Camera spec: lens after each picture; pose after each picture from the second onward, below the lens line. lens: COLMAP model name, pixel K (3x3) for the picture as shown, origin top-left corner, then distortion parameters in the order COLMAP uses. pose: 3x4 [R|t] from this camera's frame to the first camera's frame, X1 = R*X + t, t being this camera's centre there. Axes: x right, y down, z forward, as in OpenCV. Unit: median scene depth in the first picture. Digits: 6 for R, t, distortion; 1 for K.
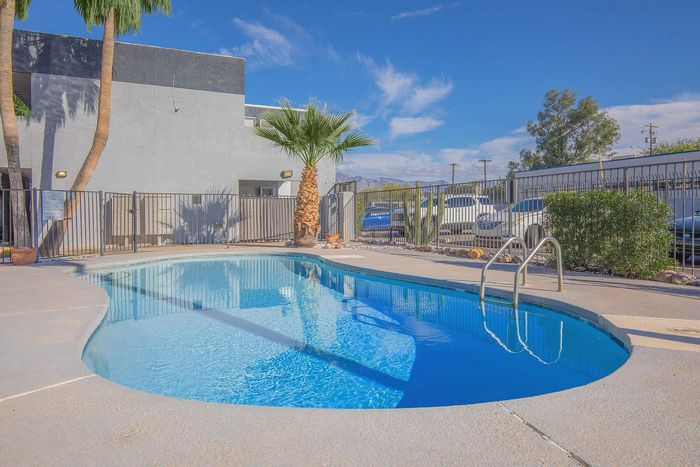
lens RADIAL K [[565.6, 0, 347.2], [0, 565.6, 232.5], [0, 0, 1]] dist [0.040979, 0.000973]
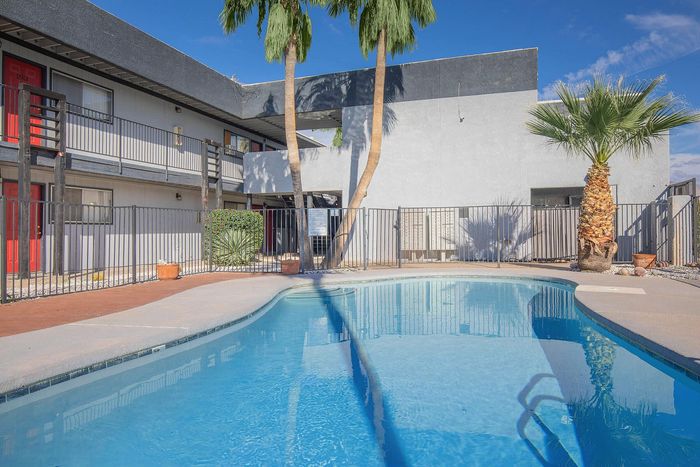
lens RADIAL K [[507.4, 0, 347.1], [0, 507.4, 235.5], [0, 0, 1]] dist [0.007749, -0.004413]
pose [[0.706437, 0.002260, -0.707772, 0.162467], [-0.015253, 0.999811, -0.012033, -0.008301], [0.707611, 0.019296, 0.706339, 0.263719]]
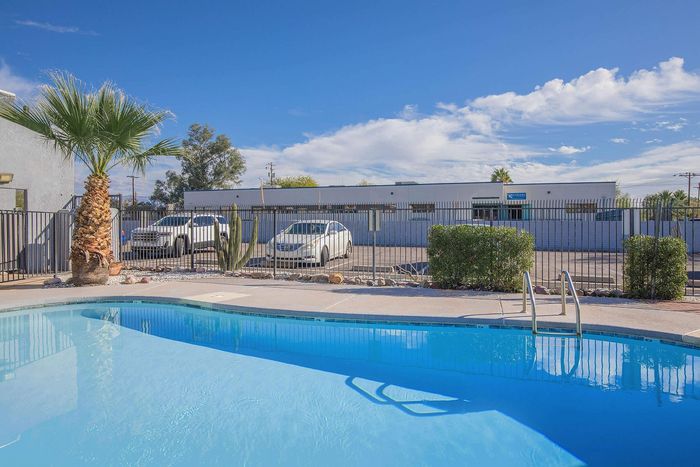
lens RADIAL K [[432.8, 0, 352.5], [0, 432.8, 236.2], [0, 0, 1]] dist [-0.055752, -0.009606]
pose [[0.615025, -0.013968, 0.788384, -0.276395], [0.012862, 0.999888, 0.007681, -0.033713], [-0.788403, 0.005416, 0.615135, 0.368933]]
